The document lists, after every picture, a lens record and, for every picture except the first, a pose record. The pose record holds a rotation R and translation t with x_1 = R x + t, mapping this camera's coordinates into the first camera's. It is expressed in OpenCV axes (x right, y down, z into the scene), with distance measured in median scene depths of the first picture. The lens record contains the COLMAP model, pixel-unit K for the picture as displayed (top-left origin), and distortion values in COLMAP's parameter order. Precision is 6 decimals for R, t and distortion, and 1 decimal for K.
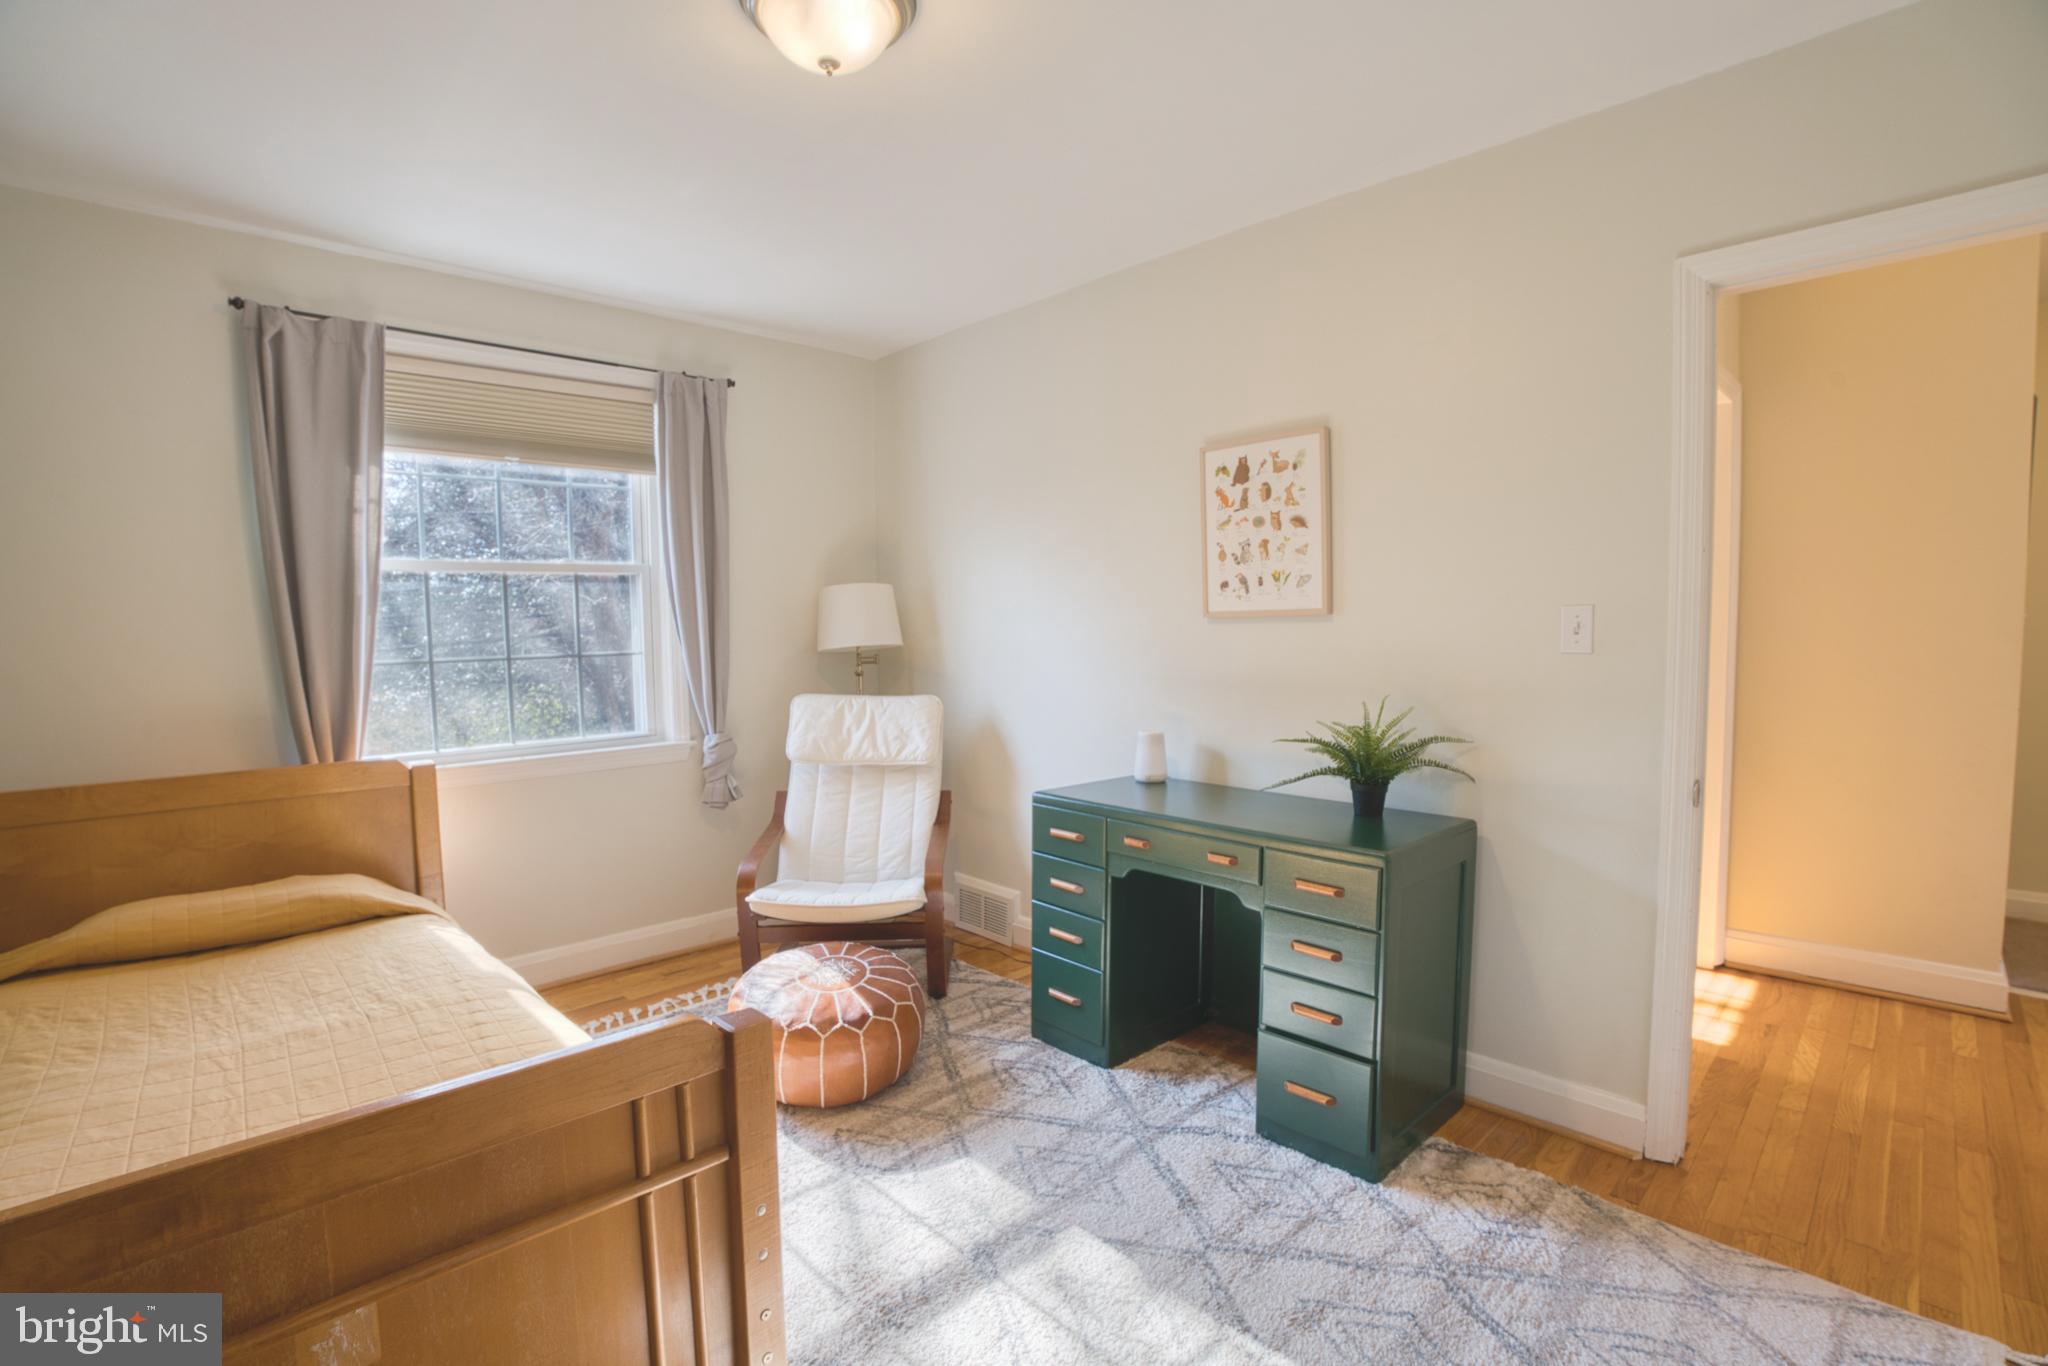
lens RADIAL K [[965.6, 0, 1026.2], [0, 965.6, 673.6], [0, 0, 1]] dist [-0.058048, 0.019893]
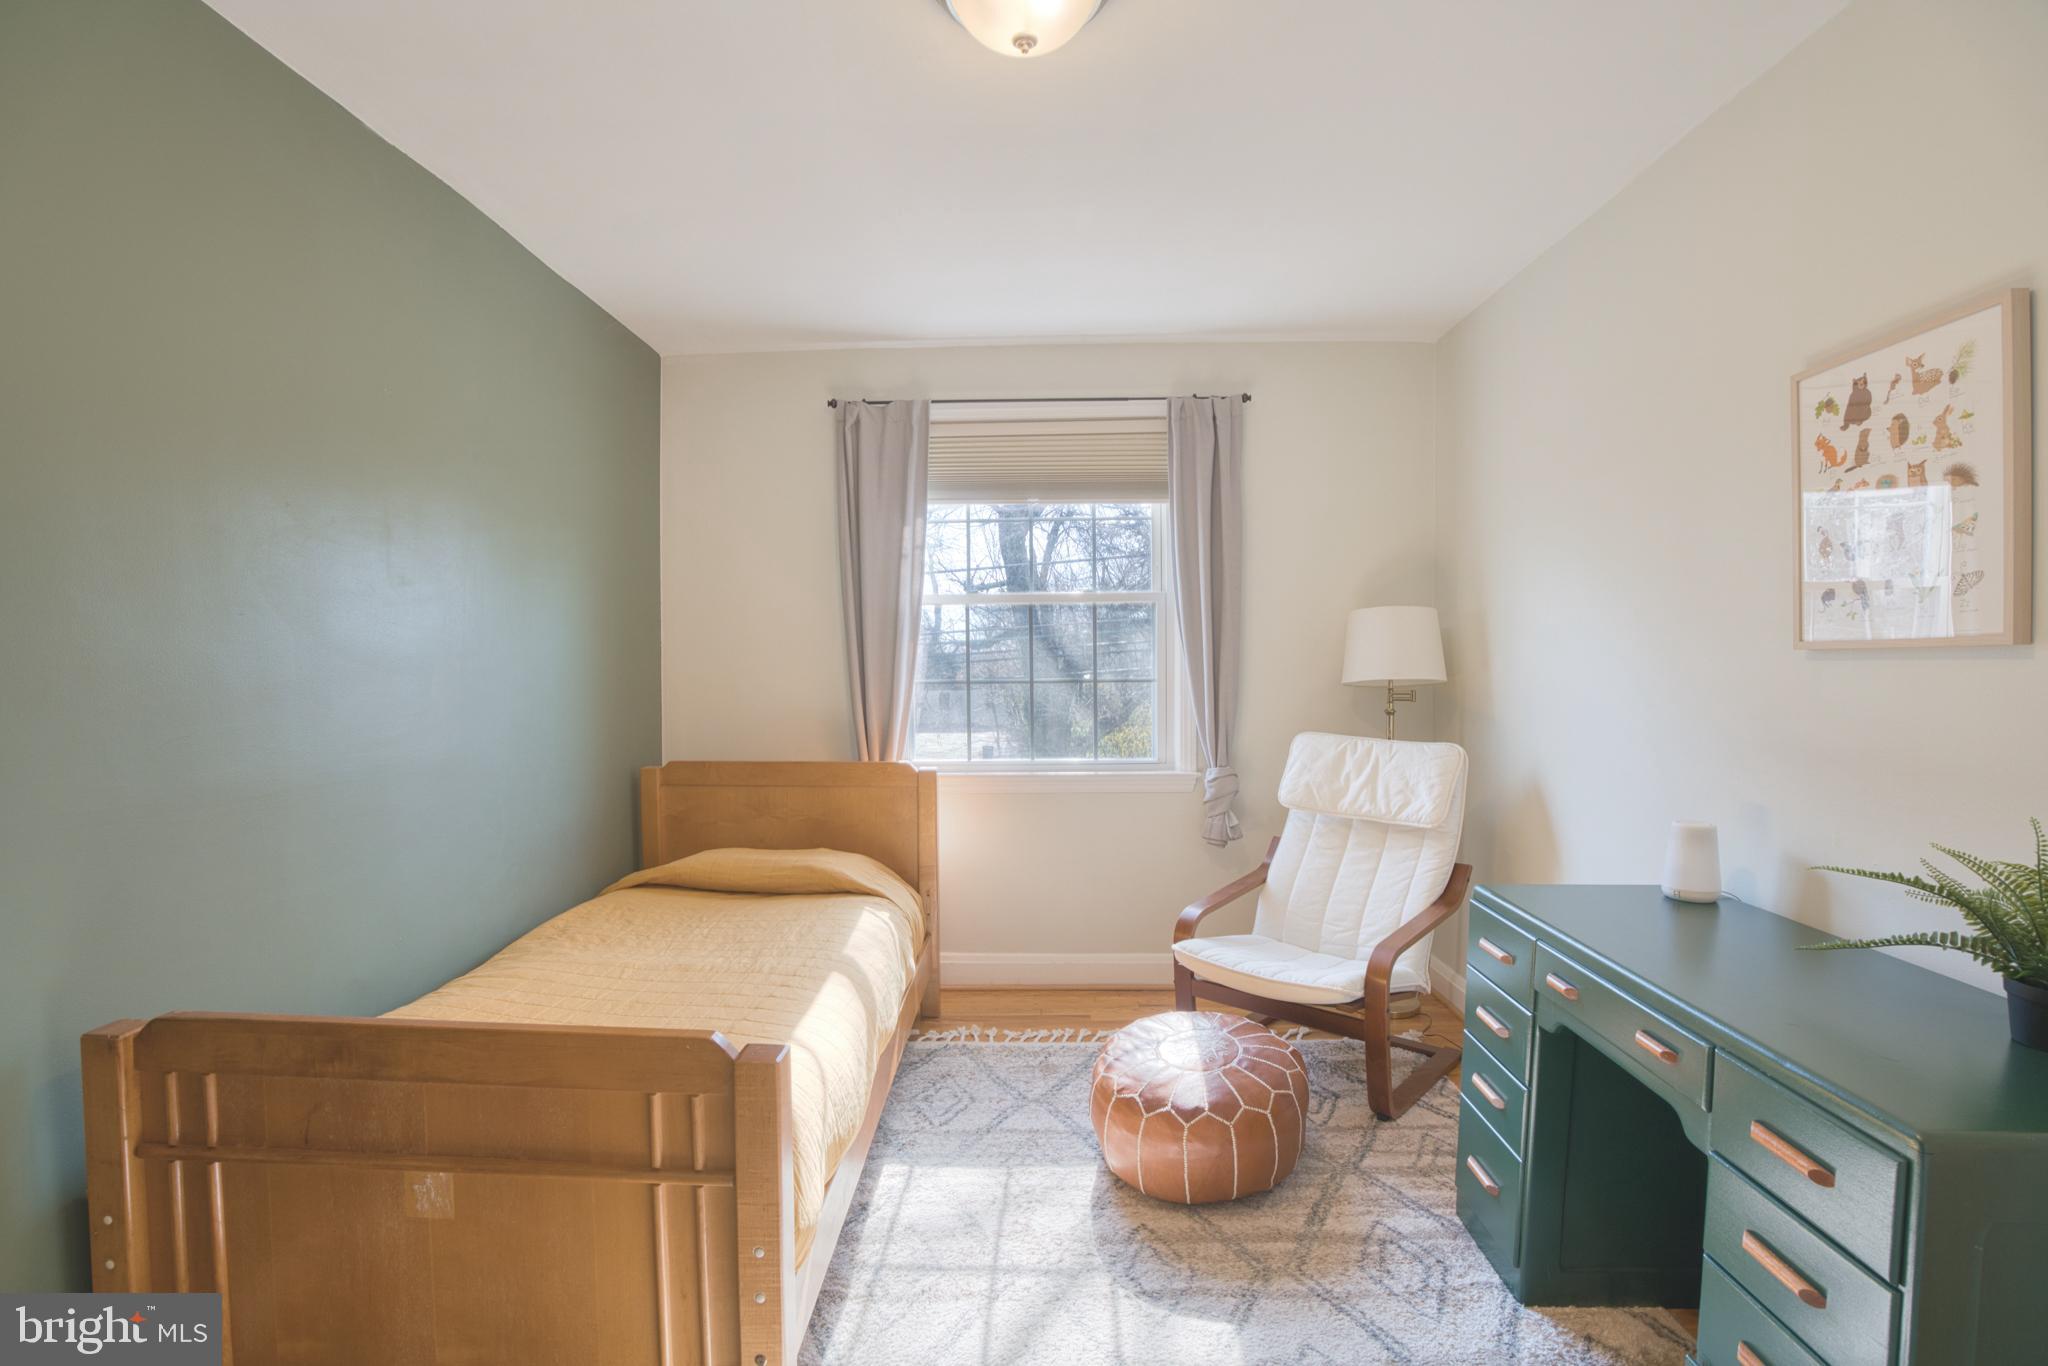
lens RADIAL K [[965.6, 0, 1025.4], [0, 965.6, 679.3], [0, 0, 1]] dist [-0.058048, 0.019893]
pose [[0.695749, 0.028087, -0.717736, 0.282807], [-0.043885, 0.999031, -0.003446, -0.015965], [0.716943, 0.033896, 0.696307, 0.239709]]
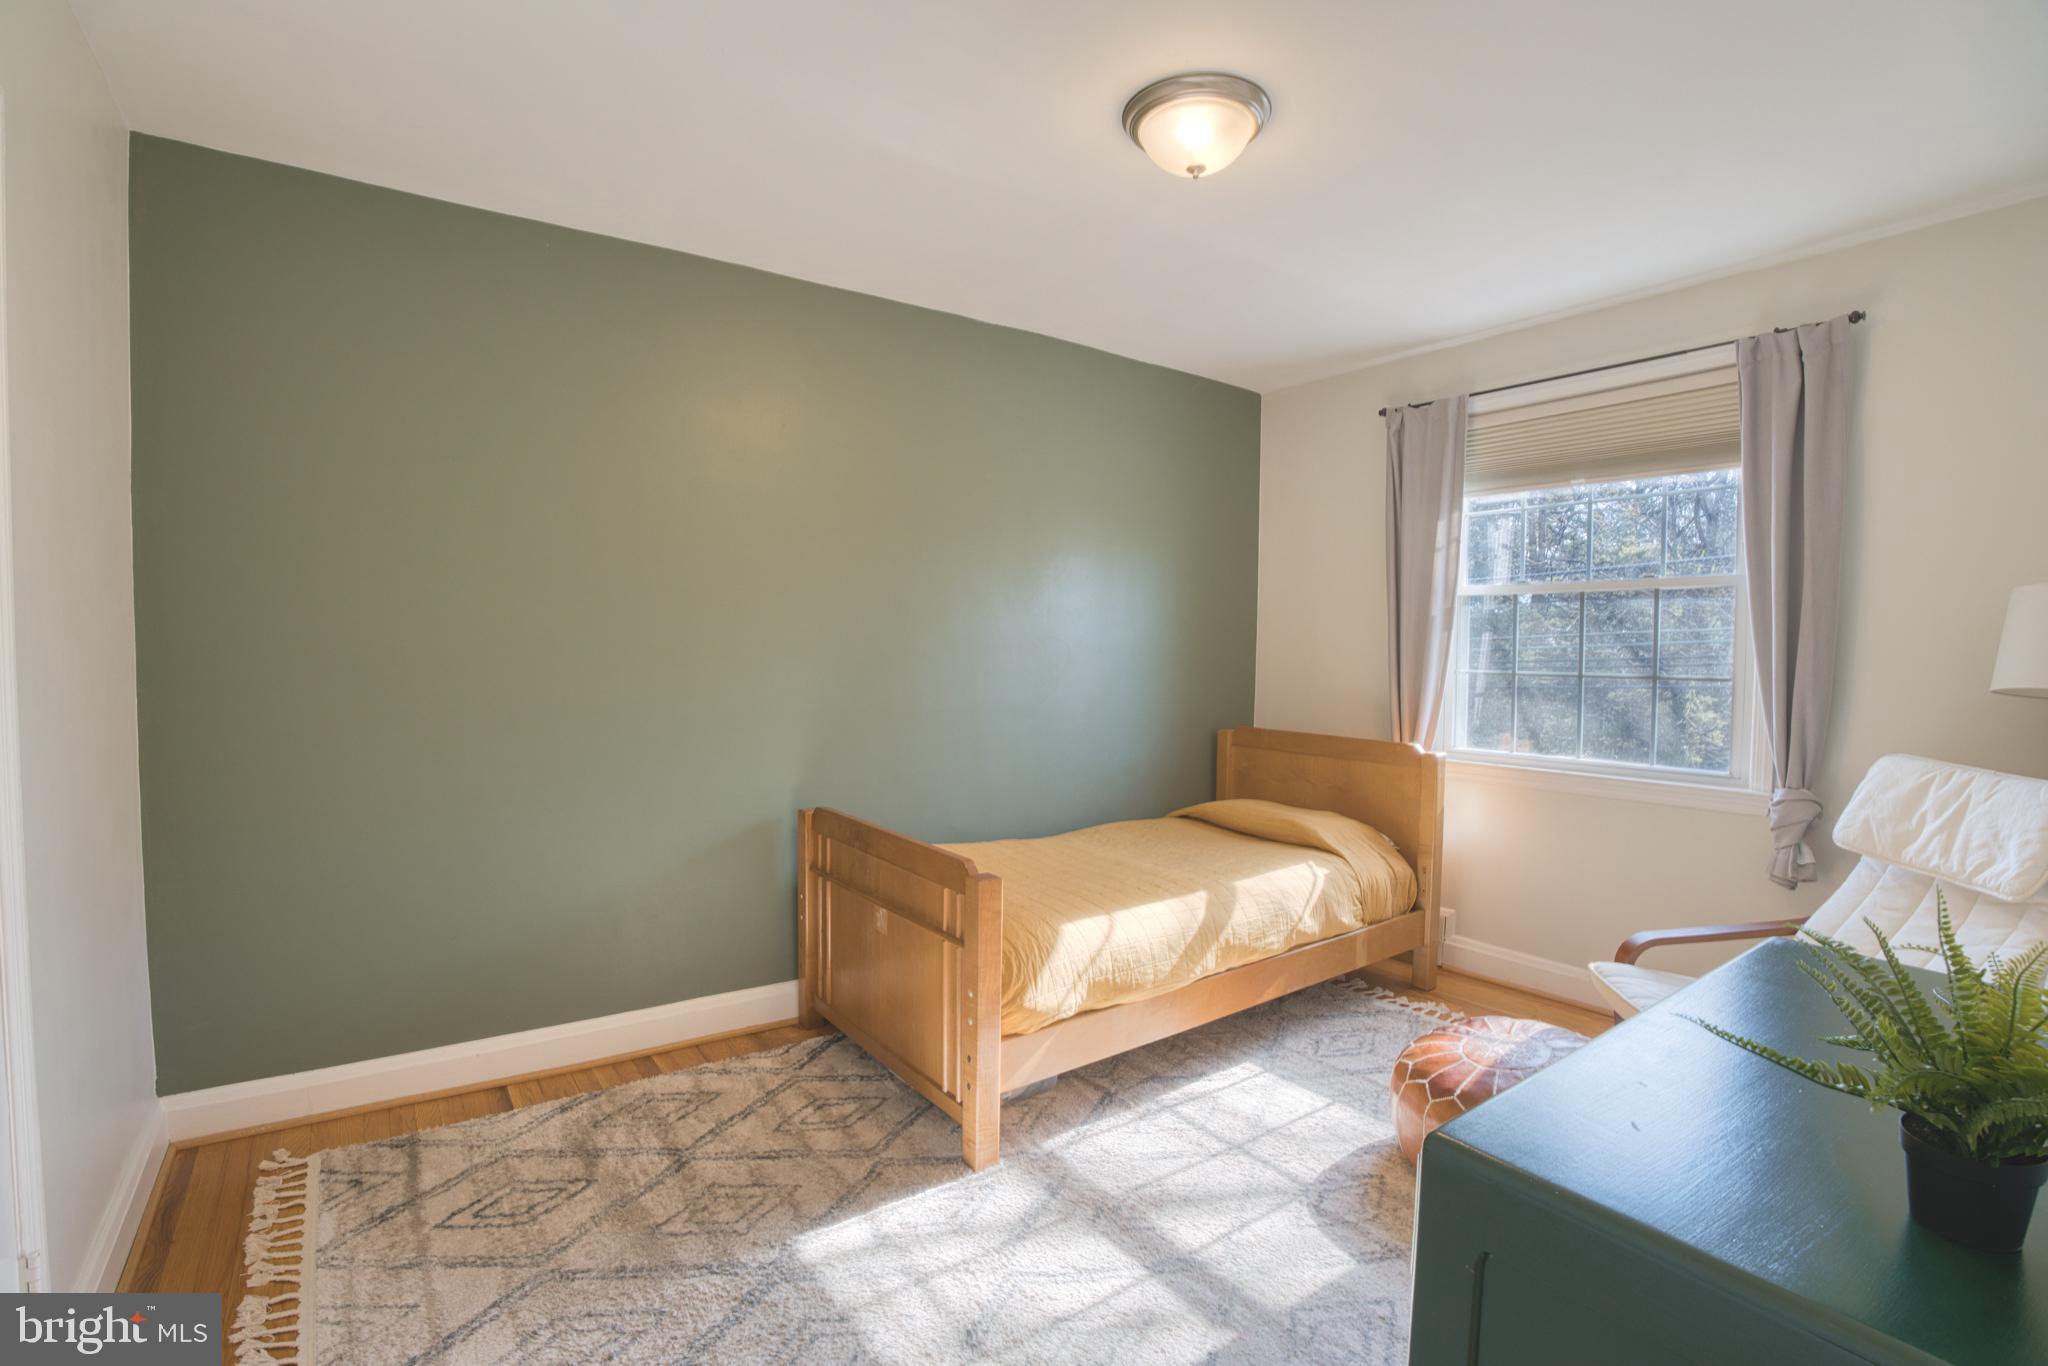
lens RADIAL K [[965.6, 0, 1018.7], [0, 965.6, 683.2], [0, 0, 1]] dist [-0.058048, 0.019893]
pose [[-0.144606, 0.052031, -0.988120, 0.620531], [-0.064804, 0.995975, 0.061928, -0.035152], [0.987365, 0.072989, -0.140652, 0.609092]]
